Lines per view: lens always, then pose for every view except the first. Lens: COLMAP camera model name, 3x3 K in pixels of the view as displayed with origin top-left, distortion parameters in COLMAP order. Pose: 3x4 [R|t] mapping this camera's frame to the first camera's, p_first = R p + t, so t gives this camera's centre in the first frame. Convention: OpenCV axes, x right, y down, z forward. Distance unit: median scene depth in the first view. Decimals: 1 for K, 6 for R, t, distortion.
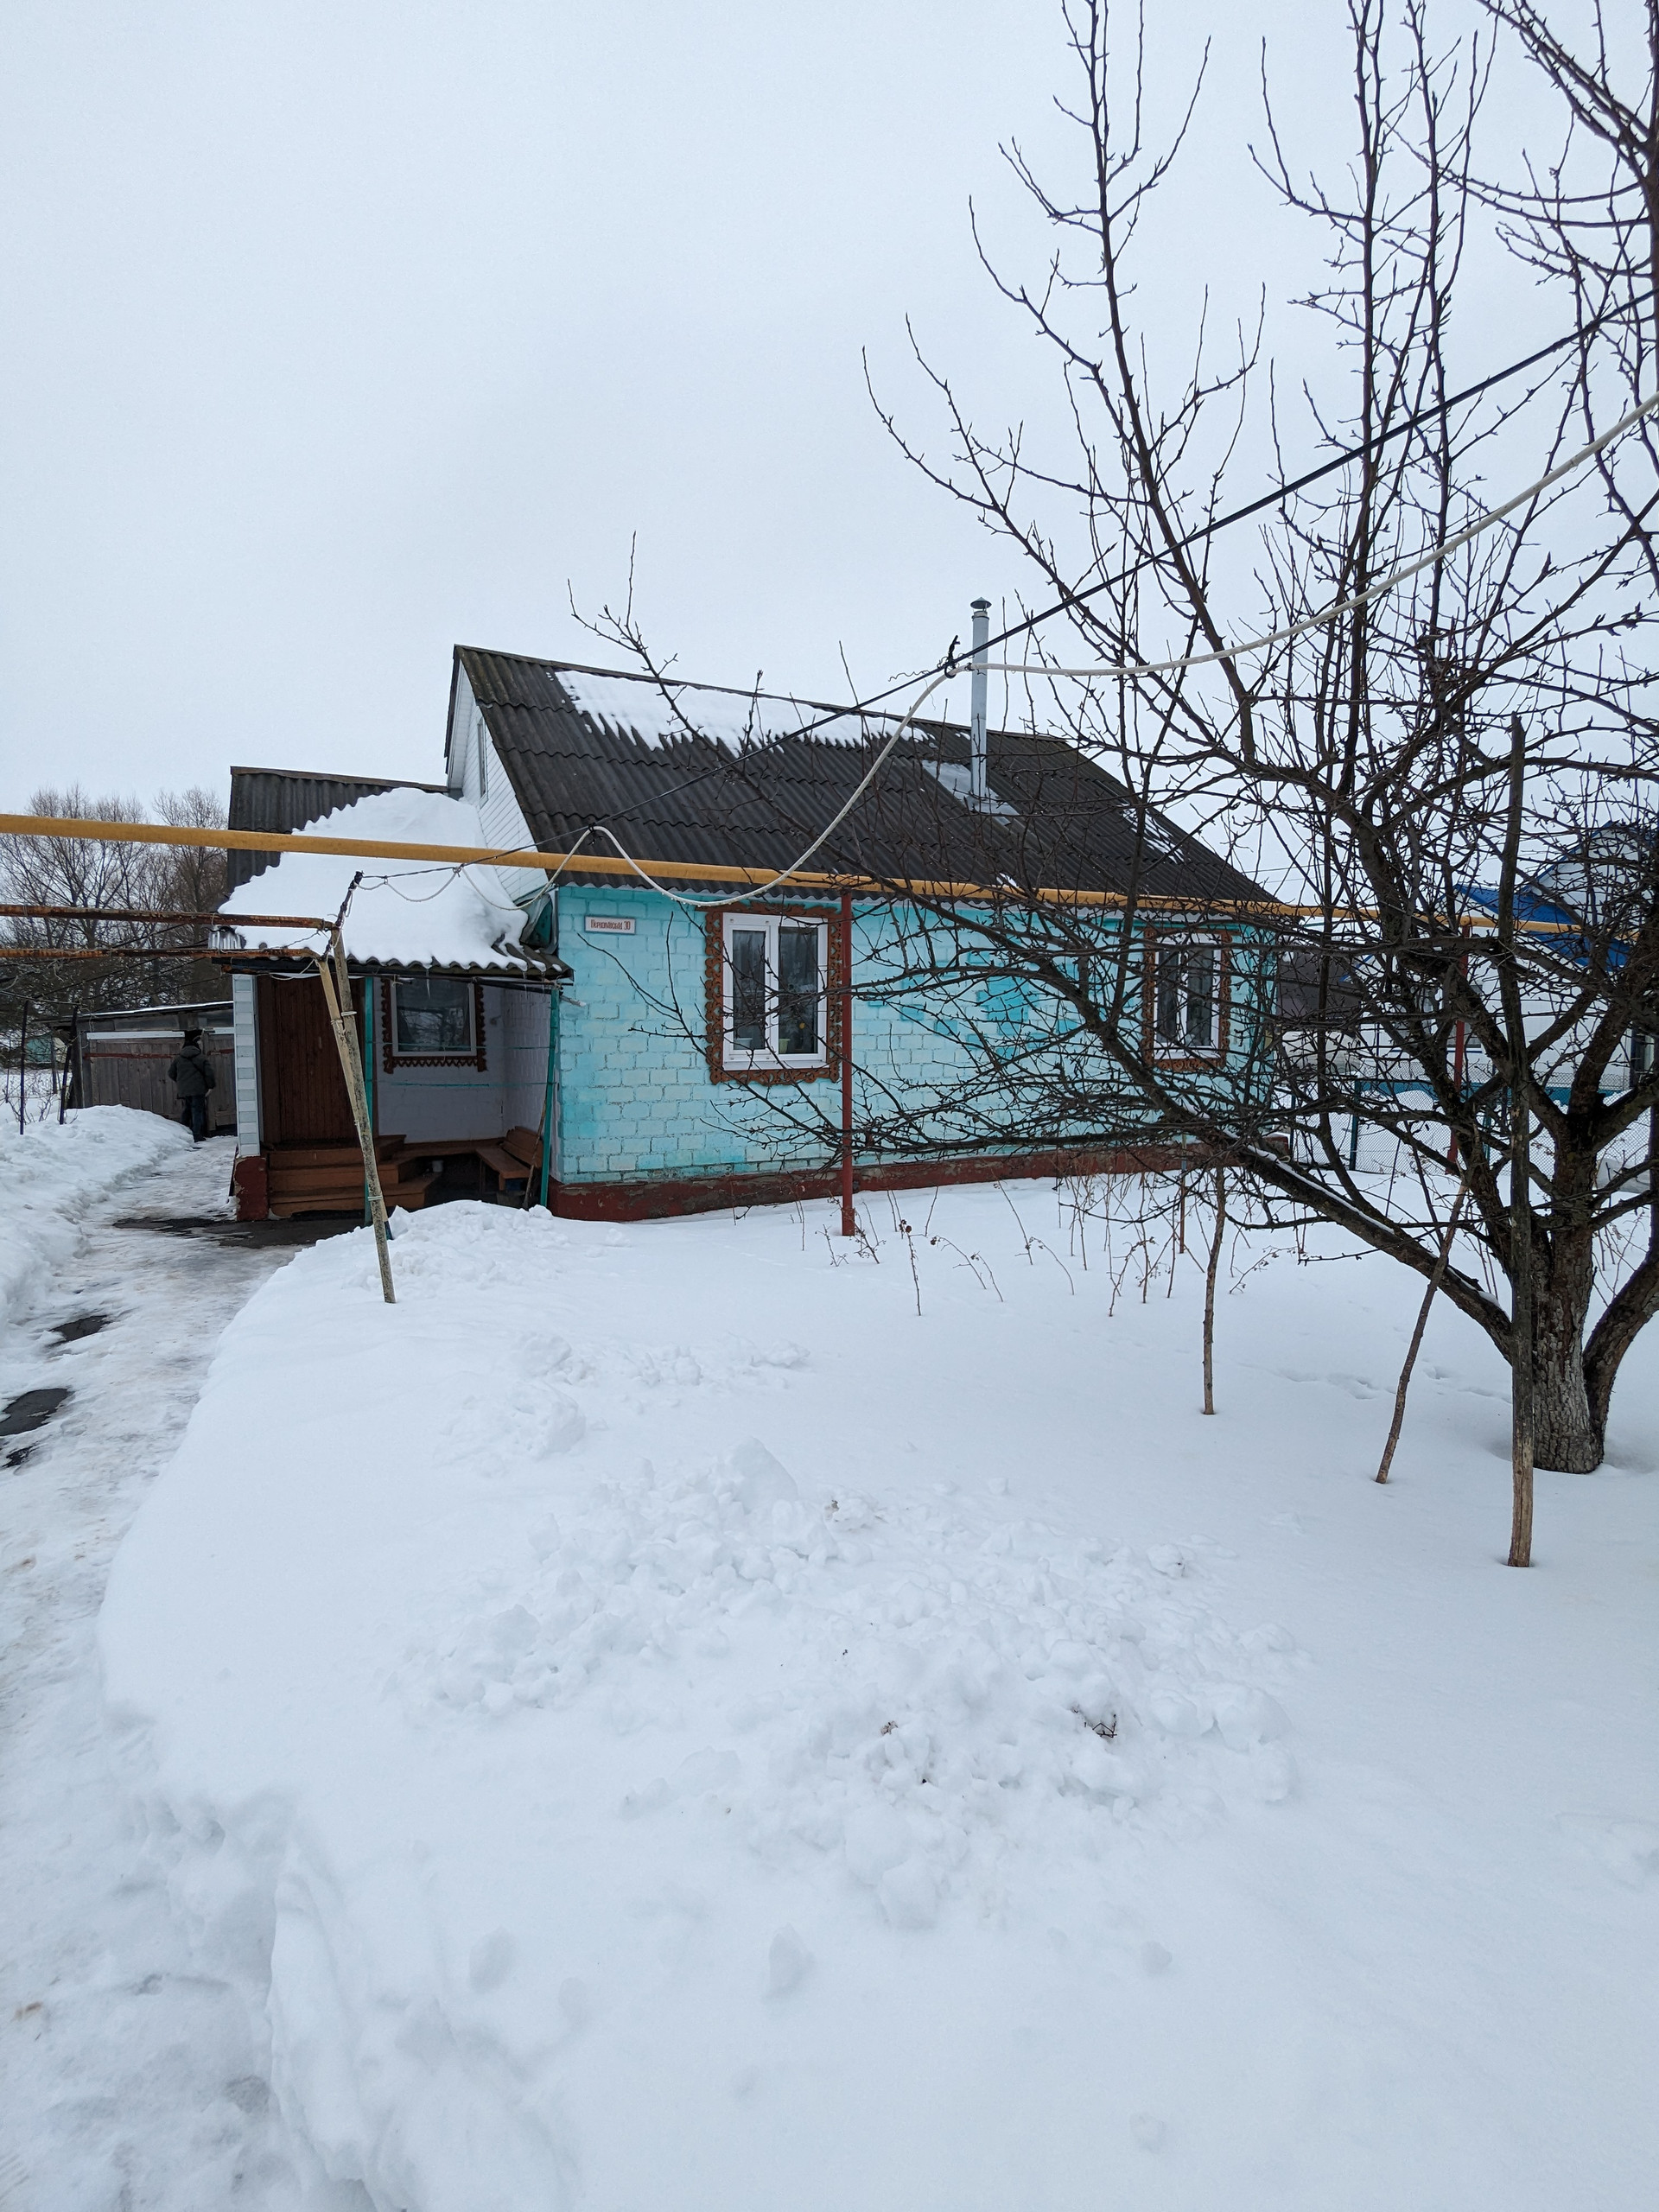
lens RADIAL K [[1054.5, 0, 828.2], [0, 1054.5, 1105.1], [0, 0, 1]] dist [0.002365, 0.001146]
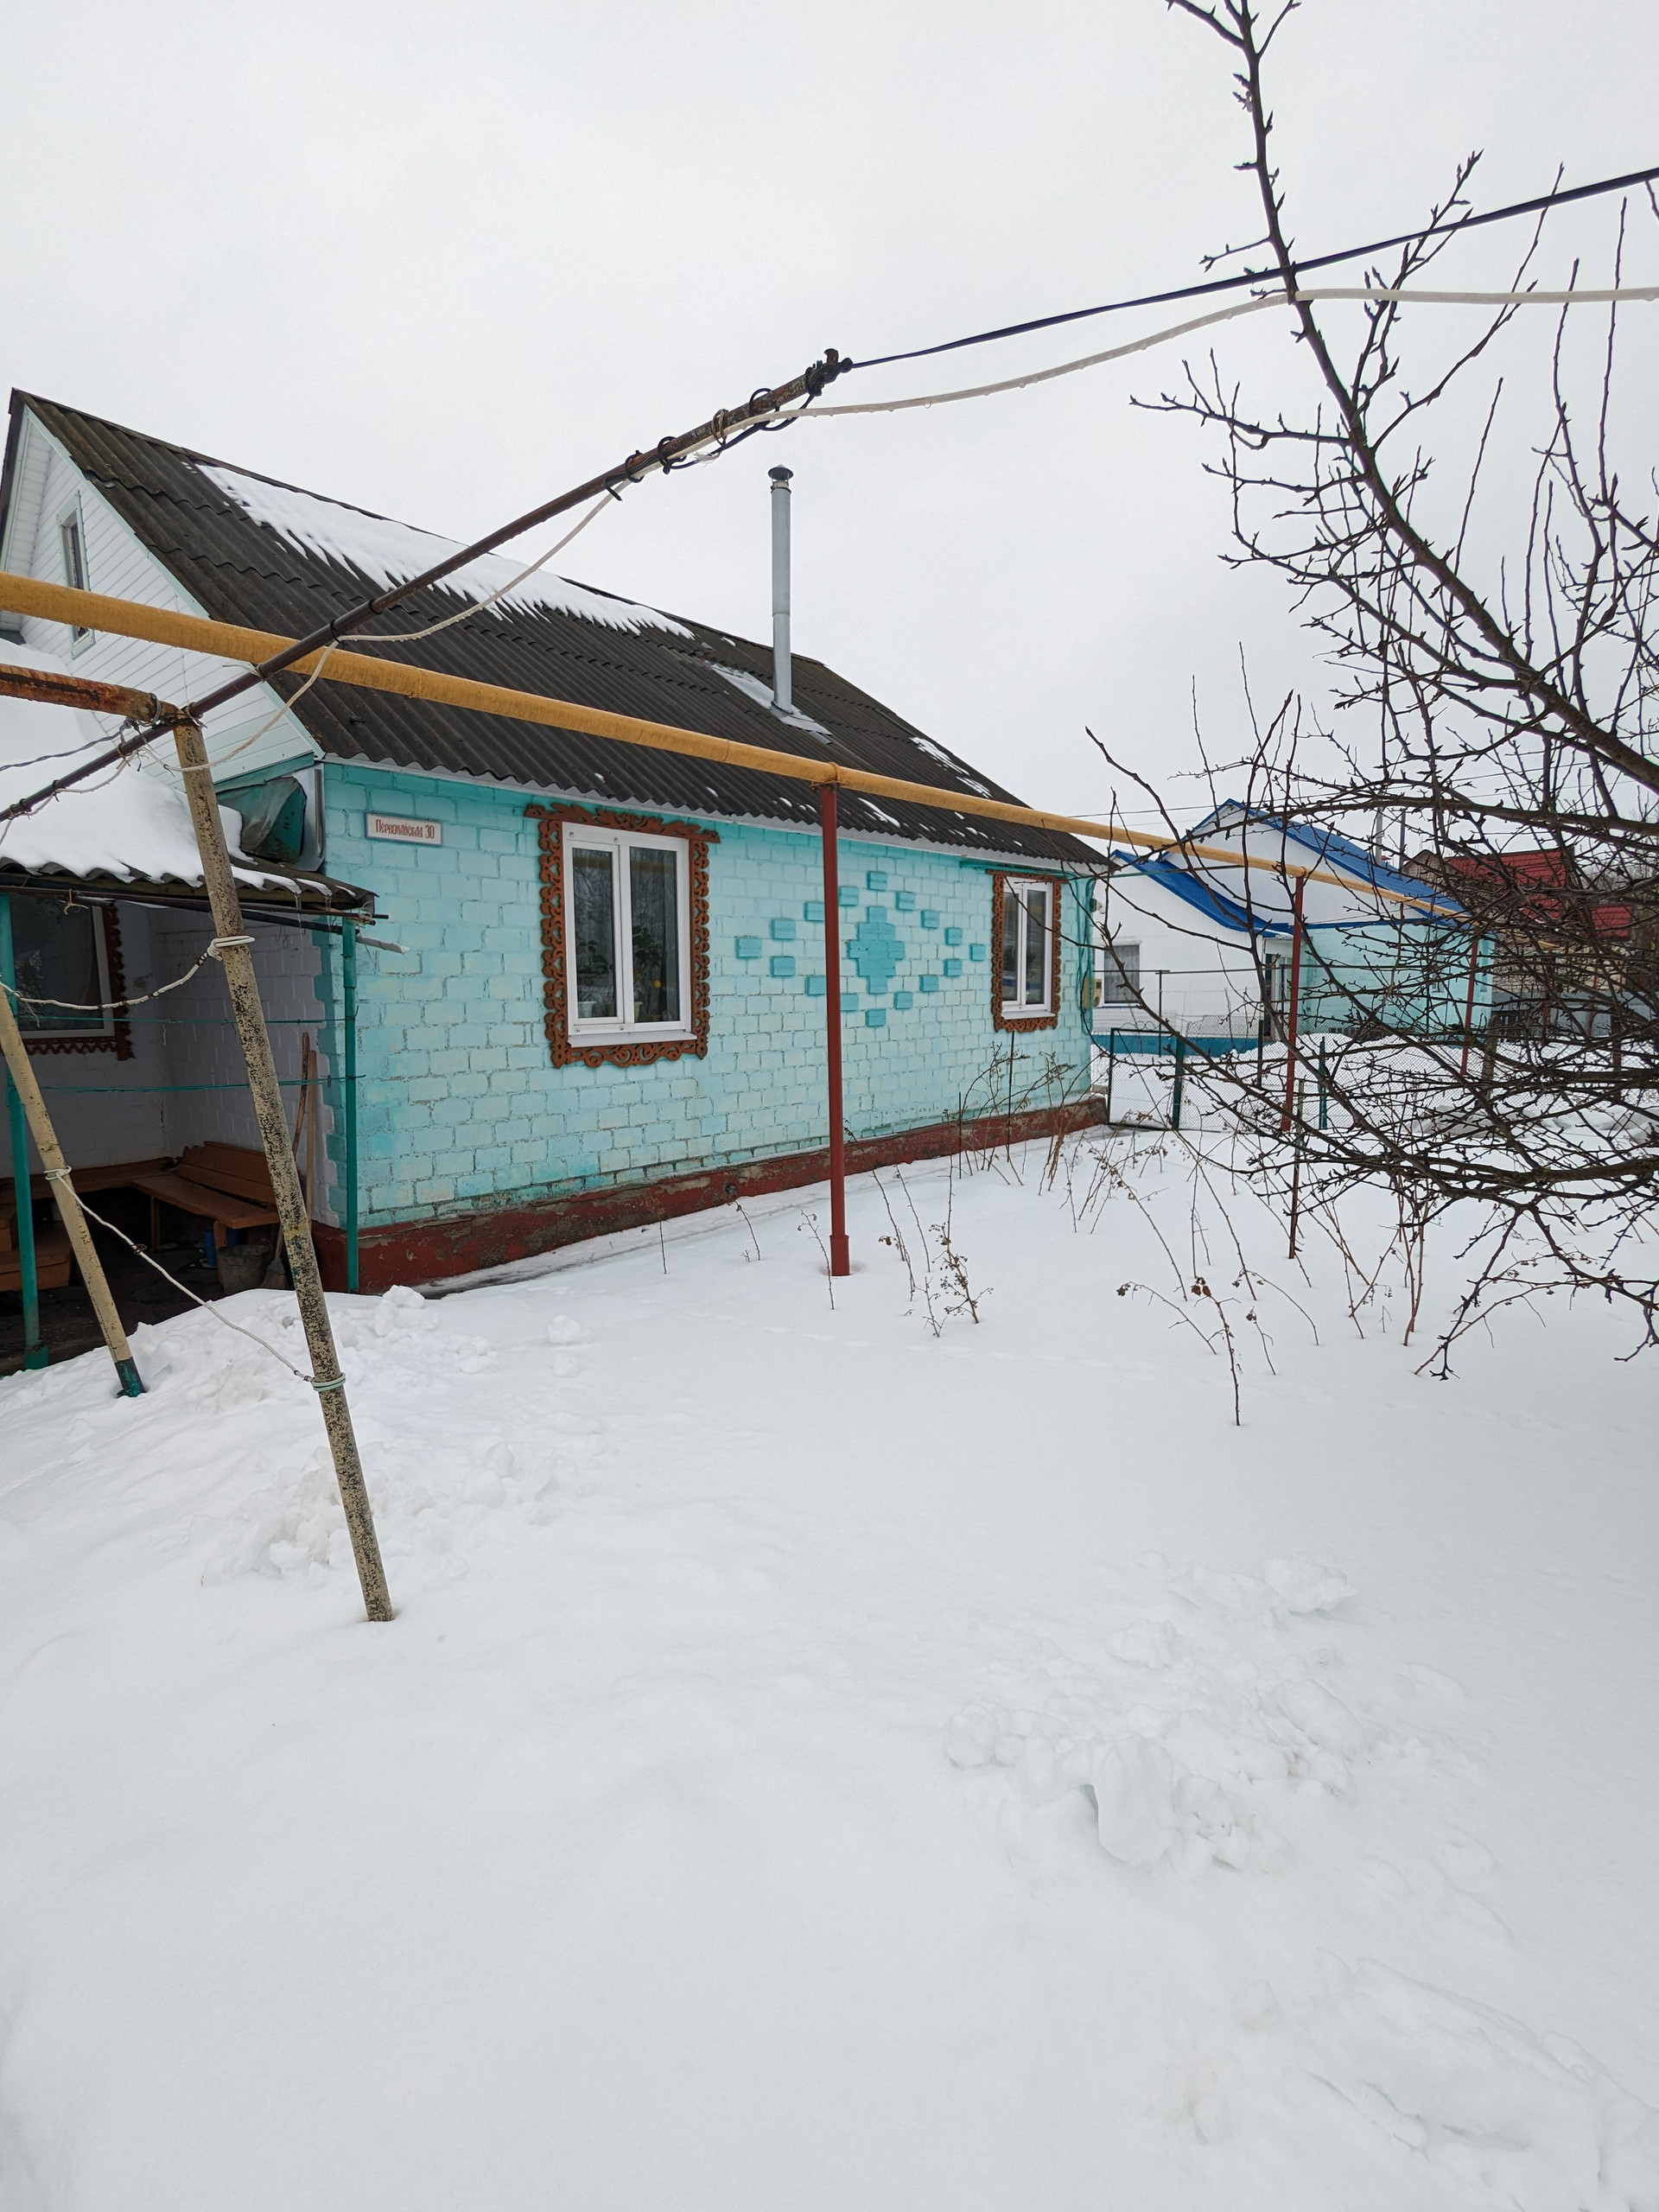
lens RADIAL K [[1054.5, 0, 830.2], [0, 1054.5, 1102.6], [0, 0, 1]] dist [0.002365, 0.001146]
pose [[0.925651, -0.049998, 0.375059, -0.205841], [0.038518, 0.998533, 0.038049, -0.016241], [-0.376412, -0.020774, 0.926220, 0.278761]]
